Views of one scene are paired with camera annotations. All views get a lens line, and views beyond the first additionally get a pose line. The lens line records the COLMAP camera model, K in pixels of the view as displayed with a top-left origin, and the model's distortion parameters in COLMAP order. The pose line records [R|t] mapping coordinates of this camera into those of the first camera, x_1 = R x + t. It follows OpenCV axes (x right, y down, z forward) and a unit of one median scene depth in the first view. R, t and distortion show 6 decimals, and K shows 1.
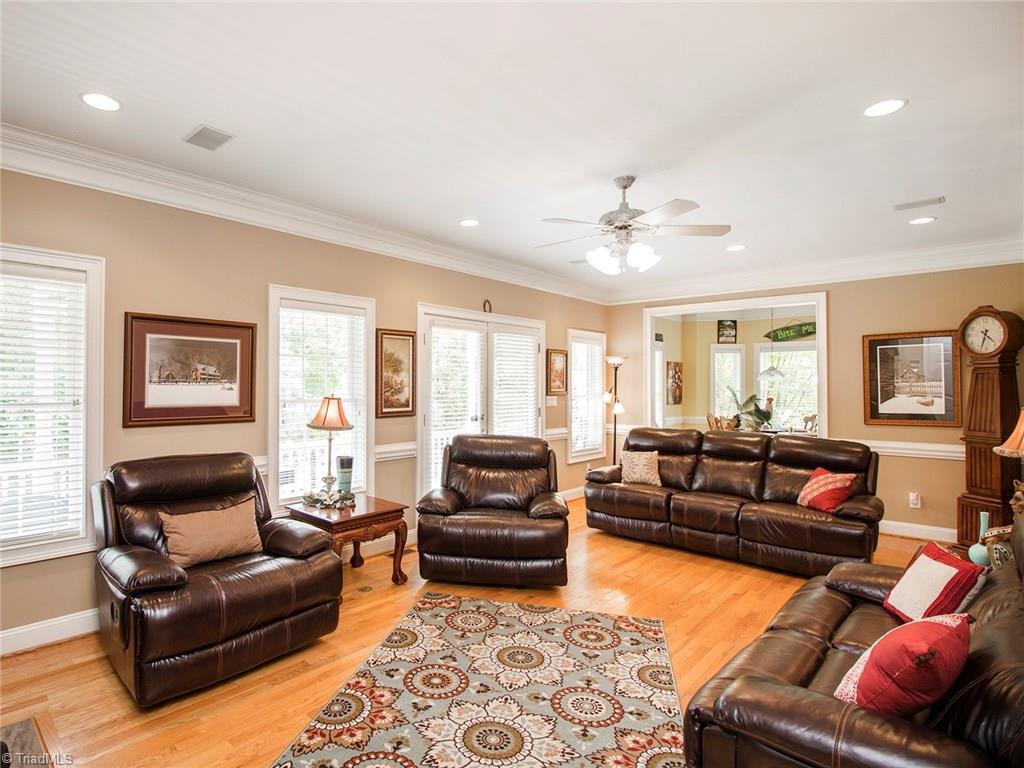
lens RADIAL K [[548.6, 0, 484.9], [0, 548.6, 380.4], [0, 0, 1]] dist [-0.002102, -0.002459]
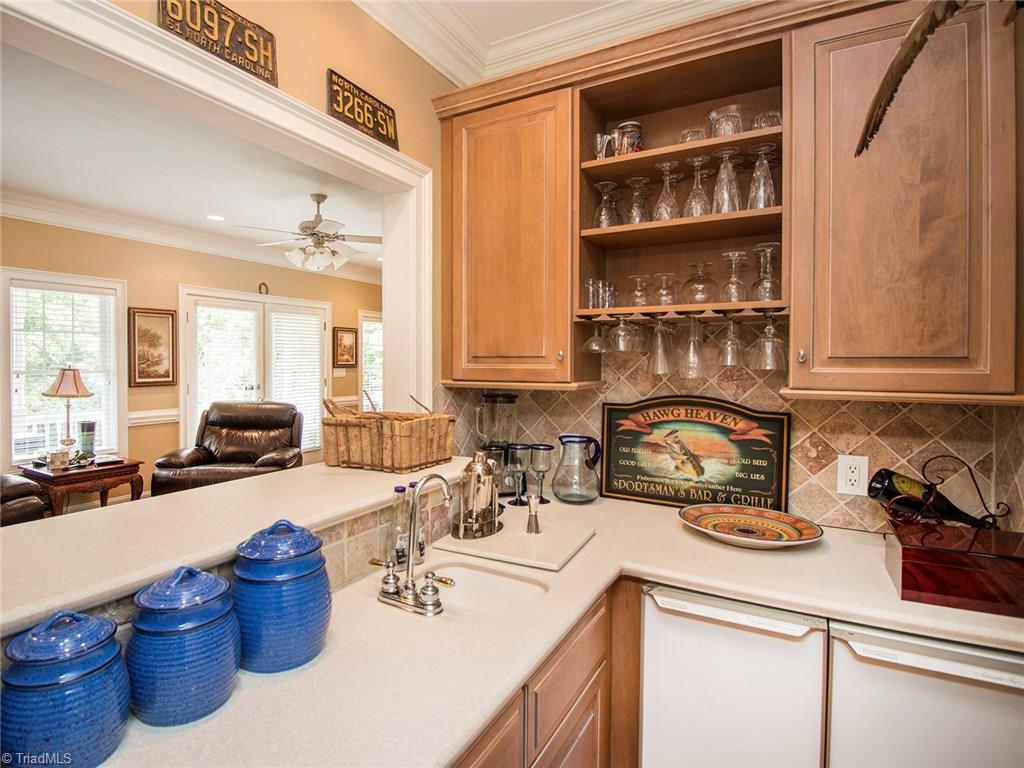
lens RADIAL K [[529.1, 0, 516.2], [0, 529.1, 374.2], [0, 0, 1]] dist [-0.000684, -0.000577]
pose [[0.972097, -0.001247, 0.234574, 0.309026], [-0.007941, 0.999238, 0.038222, -0.005706], [-0.234443, -0.039019, 0.971346, -0.228898]]
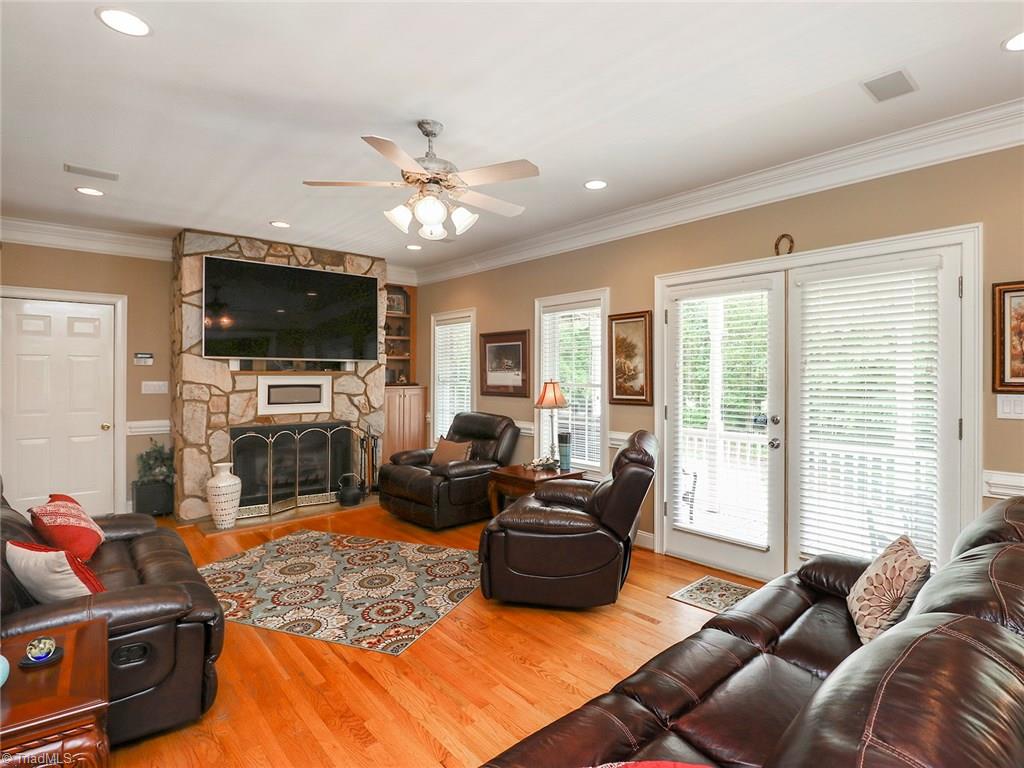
lens RADIAL K [[548.6, 0, 518.2], [0, 548.6, 381.2], [0, 0, 1]] dist [-0.002102, -0.002459]
pose [[-0.144077, 0.015778, -0.989441, 0.812081], [0.015642, 0.999784, 0.013665, 0.009631], [0.989443, -0.013508, -0.144293, 0.953264]]
